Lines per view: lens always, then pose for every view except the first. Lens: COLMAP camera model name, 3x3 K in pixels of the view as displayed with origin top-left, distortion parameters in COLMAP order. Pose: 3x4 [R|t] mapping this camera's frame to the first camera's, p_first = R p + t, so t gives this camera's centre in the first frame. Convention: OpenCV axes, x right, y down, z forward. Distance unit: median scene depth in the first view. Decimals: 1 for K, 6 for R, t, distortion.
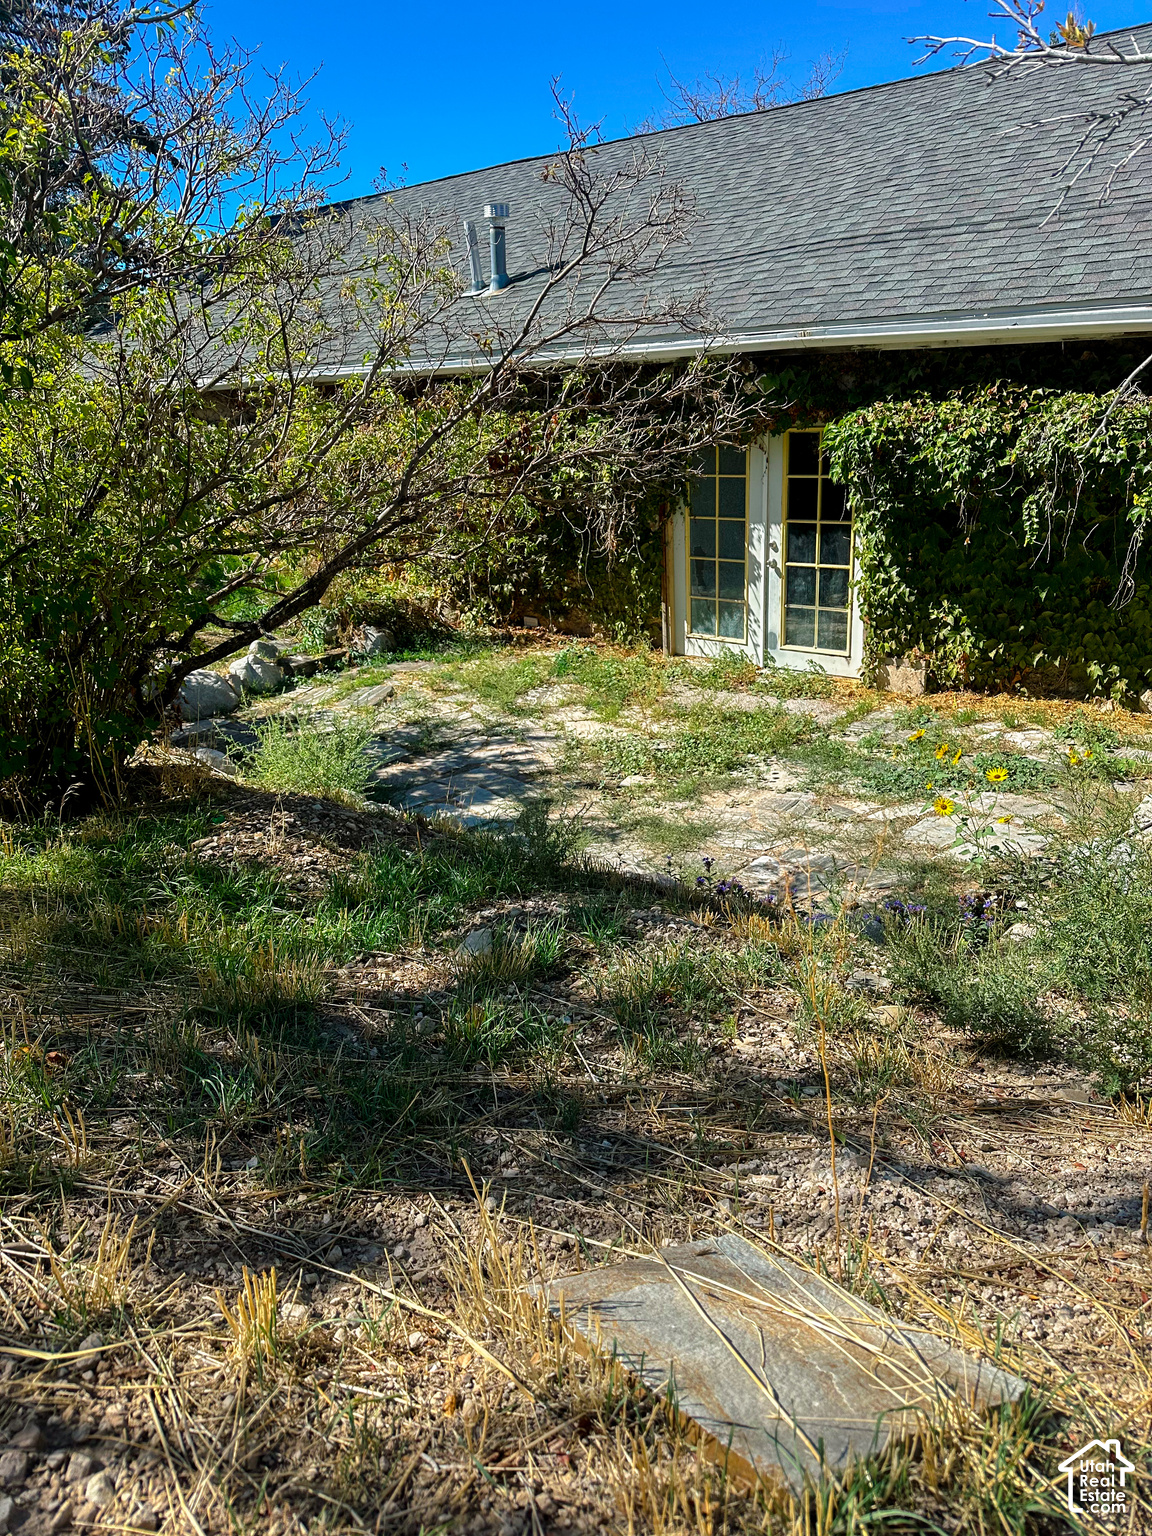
lens RADIAL K [[1064.9, 0, 574.6], [0, 1064.9, 771.5], [0, 0, 1]] dist [0.101210, -0.150487]
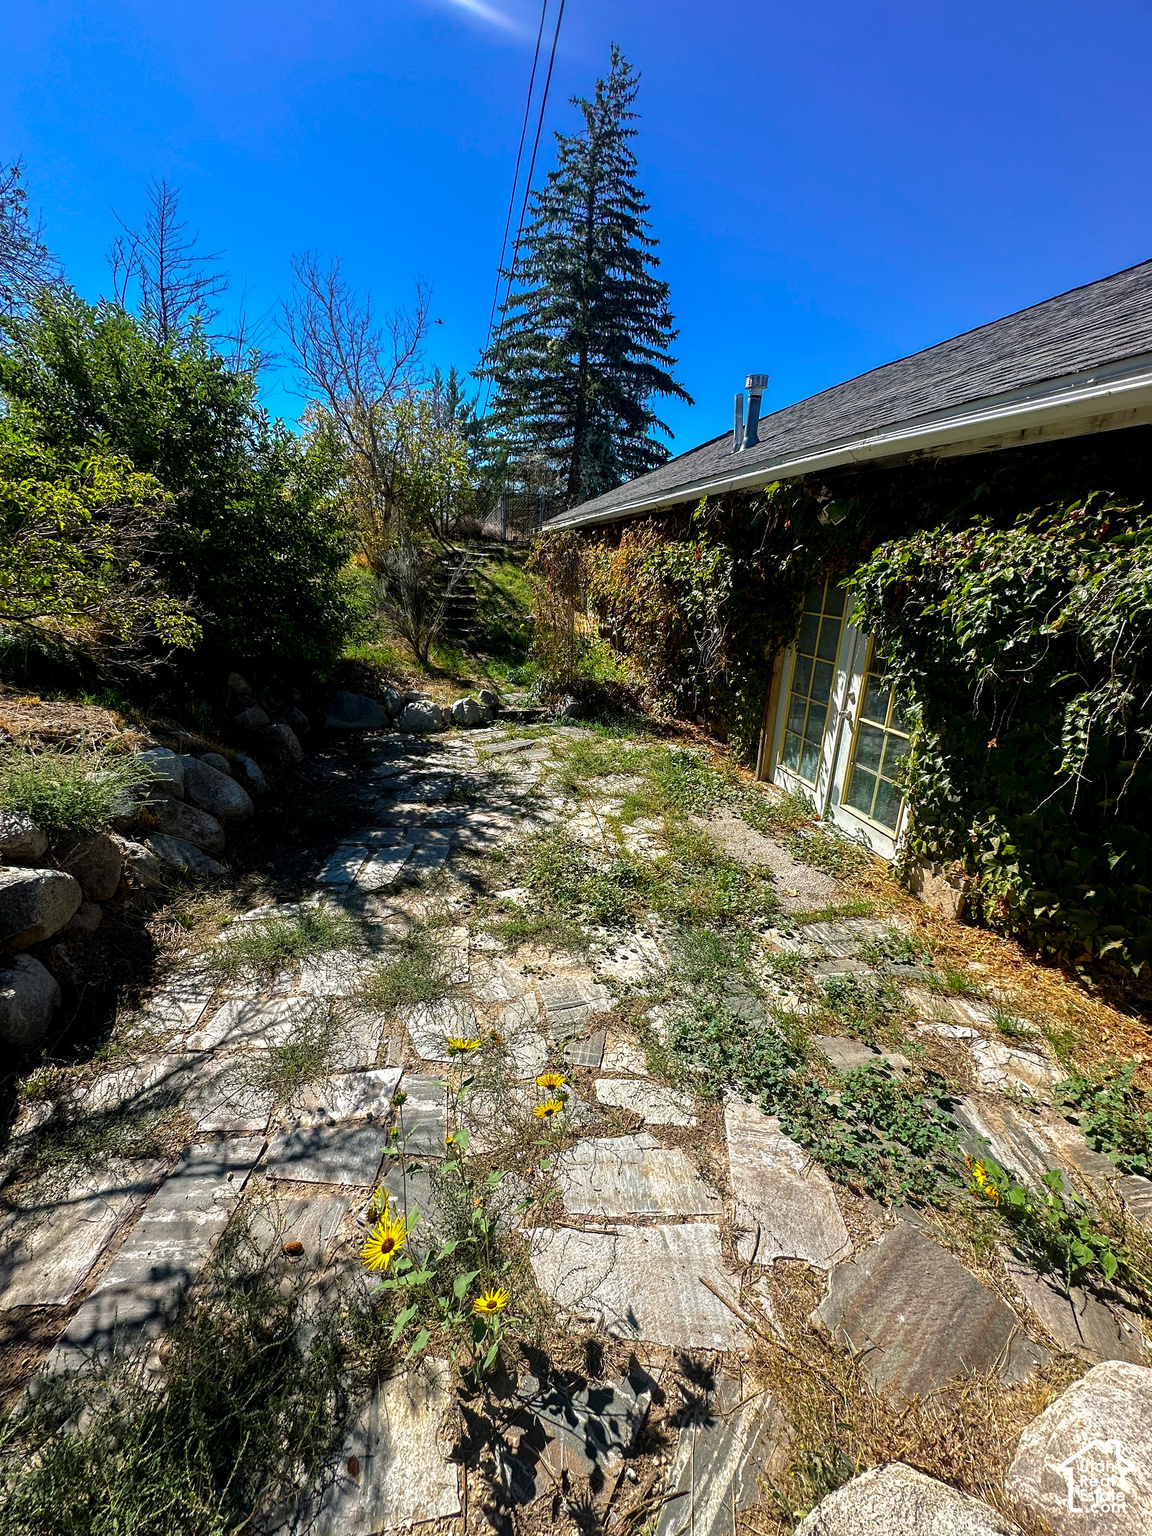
lens RADIAL K [[608.6, 0, 576.0], [0, 608.6, 768.0], [0, 0, 1]] dist [-0.001767, -0.000090]
pose [[0.793666, 0.267552, -0.546361, 0.302494], [-0.272639, 0.959288, 0.073716, -0.128399], [0.543840, 0.090454, 0.834300, 0.453006]]
